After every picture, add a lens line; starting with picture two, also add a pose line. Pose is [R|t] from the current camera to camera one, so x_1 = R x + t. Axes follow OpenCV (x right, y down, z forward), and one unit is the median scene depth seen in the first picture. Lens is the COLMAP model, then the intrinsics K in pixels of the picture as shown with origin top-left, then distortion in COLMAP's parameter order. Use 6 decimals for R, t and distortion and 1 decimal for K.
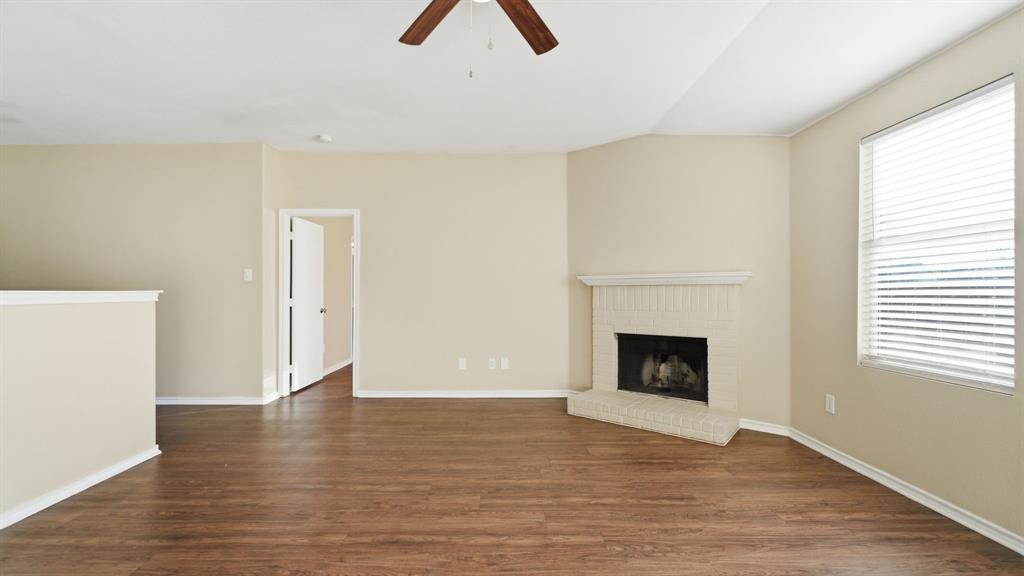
lens RADIAL K [[442.6, 0, 505.1], [0, 442.6, 290.7], [0, 0, 1]] dist [-0.002852, -0.000933]
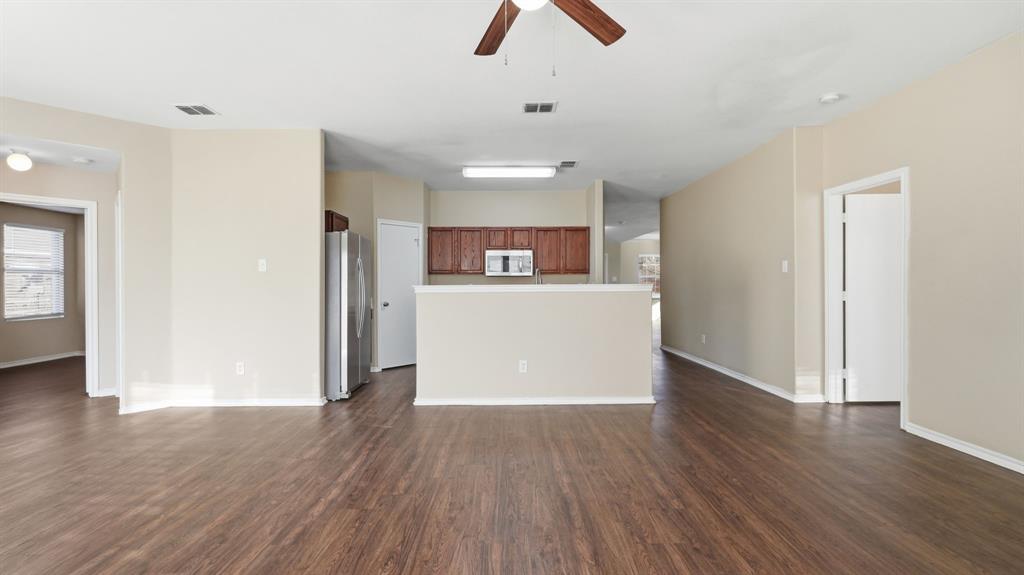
lens RADIAL K [[442.6, 0, 504.4], [0, 442.6, 285.7], [0, 0, 1]] dist [-0.002852, -0.000933]
pose [[0.001512, -0.000399, -0.999999, 0.400317], [0.008215, 0.999966, -0.000387, 0.002192], [0.999965, -0.008214, 0.001515, 0.375675]]
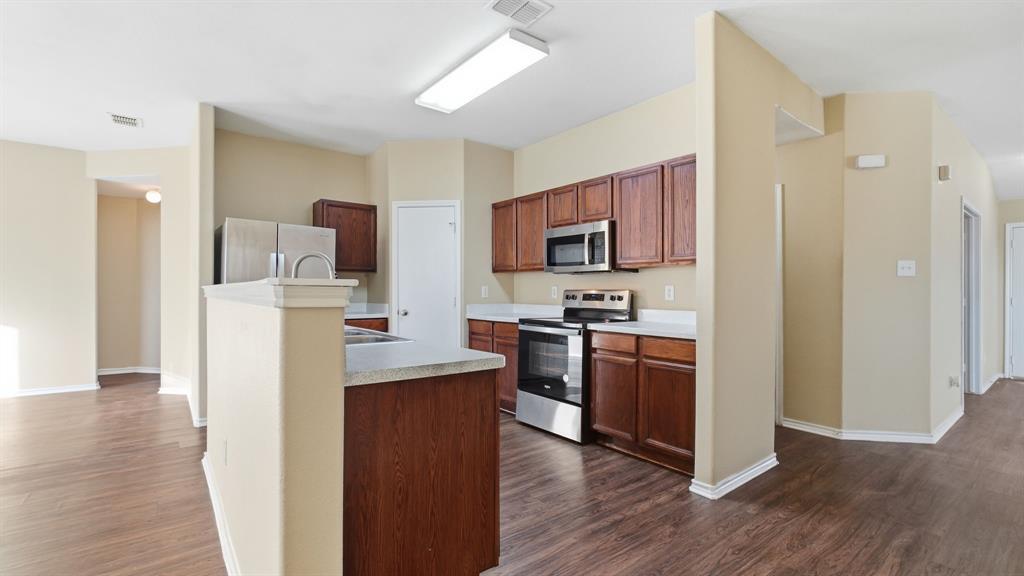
lens RADIAL K [[442.6, 0, 513.5], [0, 442.6, 293.1], [0, 0, 1]] dist [-0.002852, -0.000933]
pose [[-0.783133, 0.006624, -0.621819, -0.497818], [0.001897, 0.999964, 0.008263, 0.001289], [0.621851, 0.005292, -0.783117, 0.965410]]
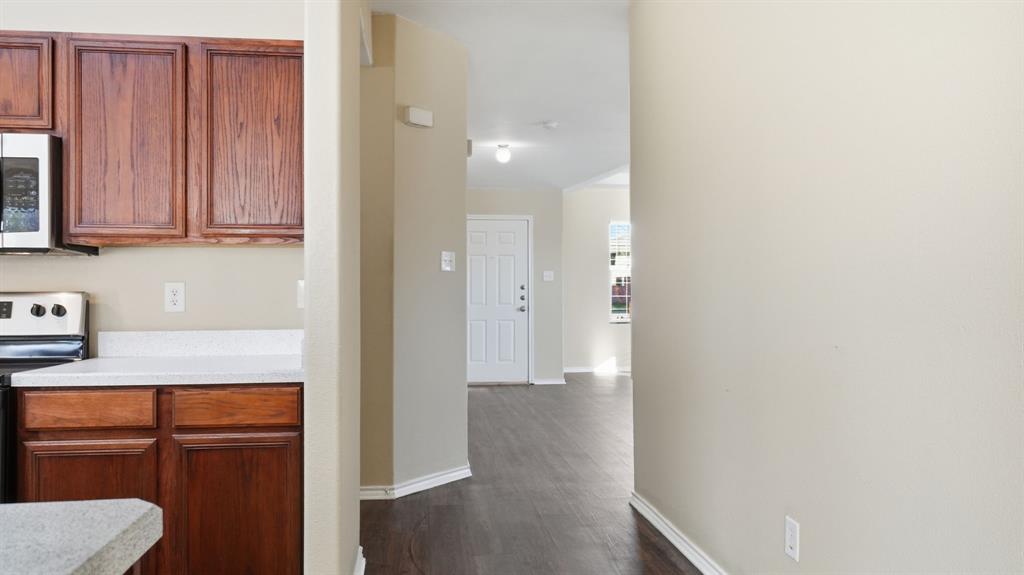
lens RADIAL K [[729.5, 0, 479.6], [0, 729.5, 285.8], [0, 0, 1]] dist [-0.000649, -0.010770]
pose [[0.122150, 0.000892, -0.992511, -0.510610], [0.006286, 0.999979, 0.001673, -0.001654], [0.992492, -0.006444, 0.122142, 0.728240]]
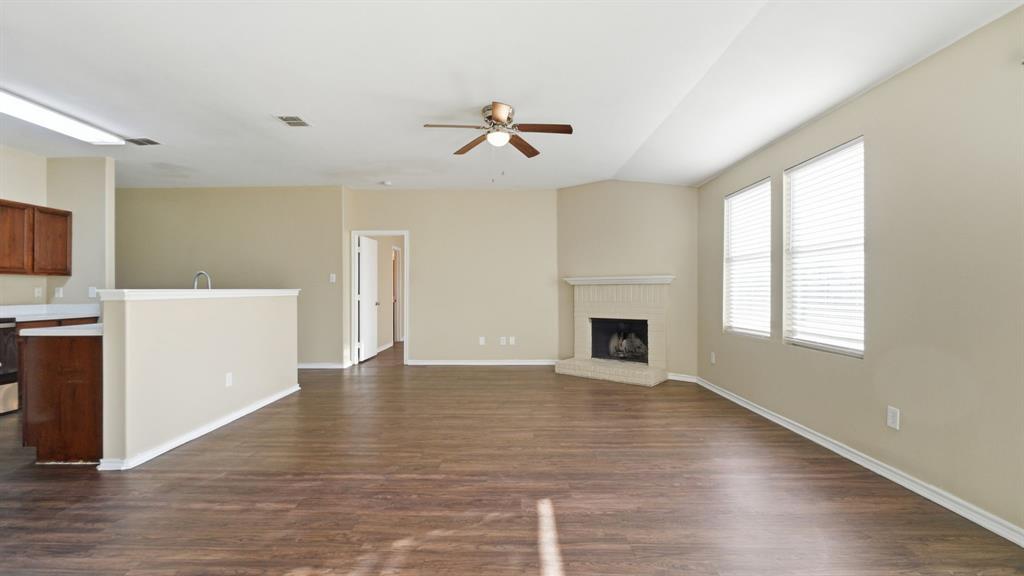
lens RADIAL K [[442.6, 0, 512.2], [0, 442.6, 281.4], [0, 0, 1]] dist [-0.002852, -0.000933]
pose [[0.999980, -0.003621, -0.005254, 0.008213], [0.003538, 0.999871, -0.015666, -0.000072], [0.005310, 0.015647, 0.999863, -0.434173]]
